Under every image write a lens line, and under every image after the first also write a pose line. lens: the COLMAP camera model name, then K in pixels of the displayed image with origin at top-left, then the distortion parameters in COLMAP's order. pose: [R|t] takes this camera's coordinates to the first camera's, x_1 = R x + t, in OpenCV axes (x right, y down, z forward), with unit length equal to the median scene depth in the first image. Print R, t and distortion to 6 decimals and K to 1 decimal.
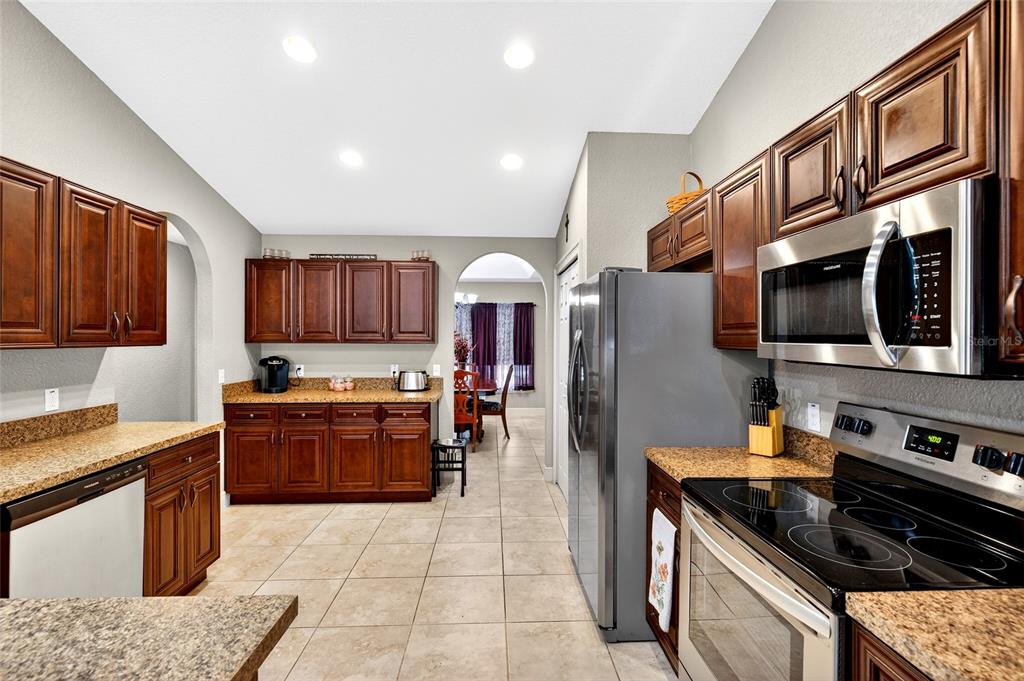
lens RADIAL K [[466.7, 0, 515.1], [0, 466.7, 336.5], [0, 0, 1]] dist [0.002538, -0.000942]
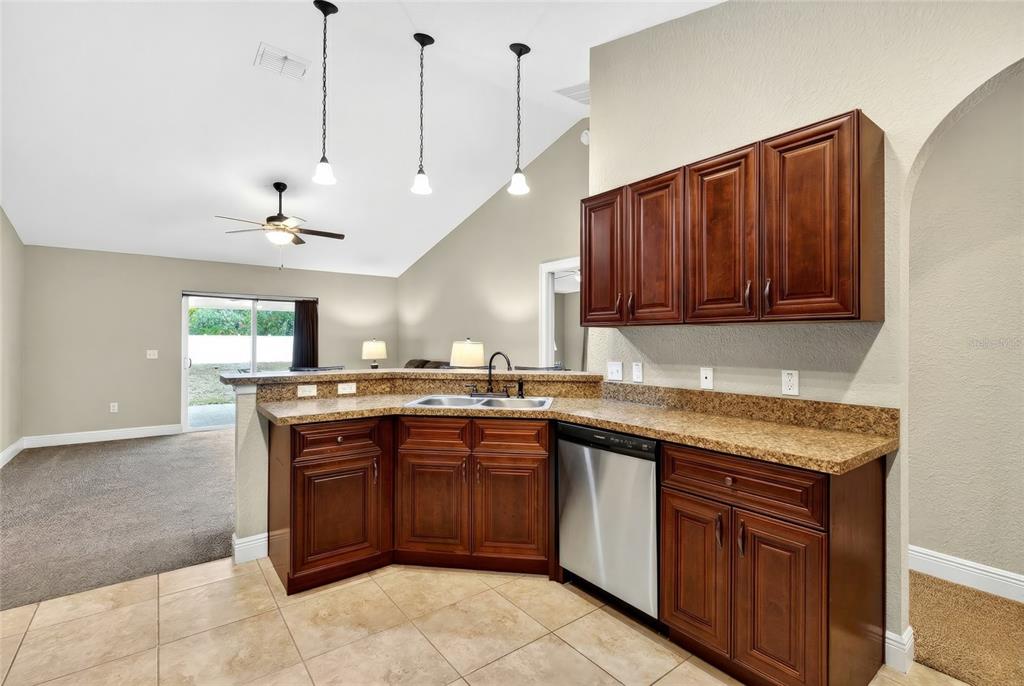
lens RADIAL K [[466.7, 0, 519.9], [0, 466.7, 343.8], [0, 0, 1]] dist [0.002538, -0.000942]
pose [[-0.813583, -0.004755, -0.581430, -0.021444], [-0.007630, 0.999968, 0.002499, 0.034467], [0.581399, 0.006470, -0.813593, 0.806485]]
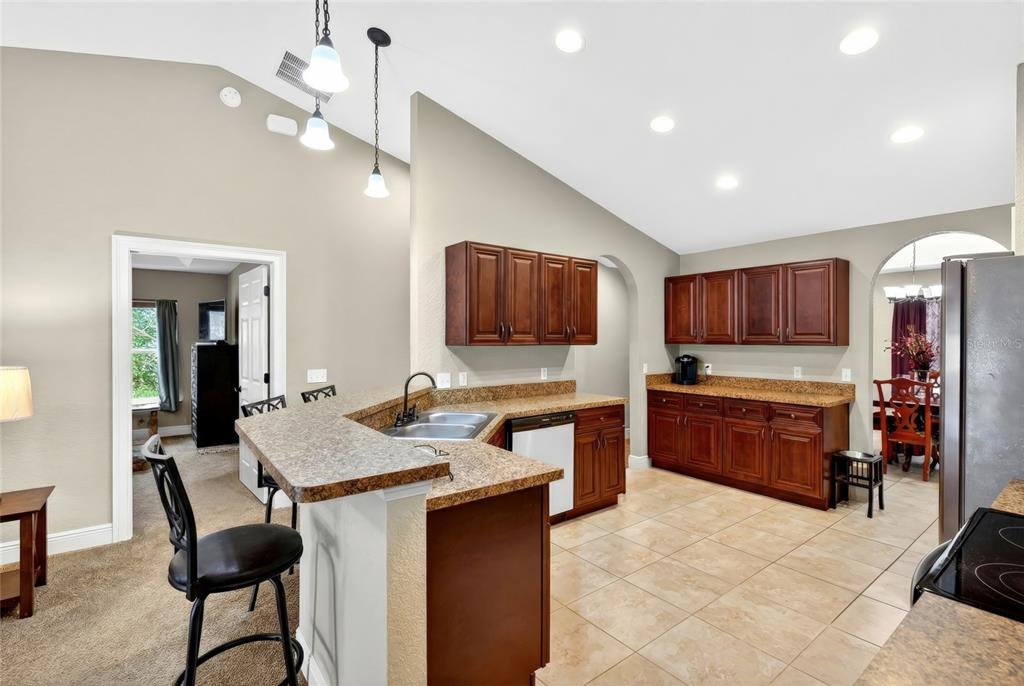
lens RADIAL K [[466.7, 0, 511.7], [0, 466.7, 339.3], [0, 0, 1]] dist [0.002538, -0.000942]
pose [[0.568548, -0.002841, -0.822645, 0.231895], [0.002787, 0.999995, -0.001528, 0.001887], [0.822645, -0.001424, 0.568553, -0.066578]]
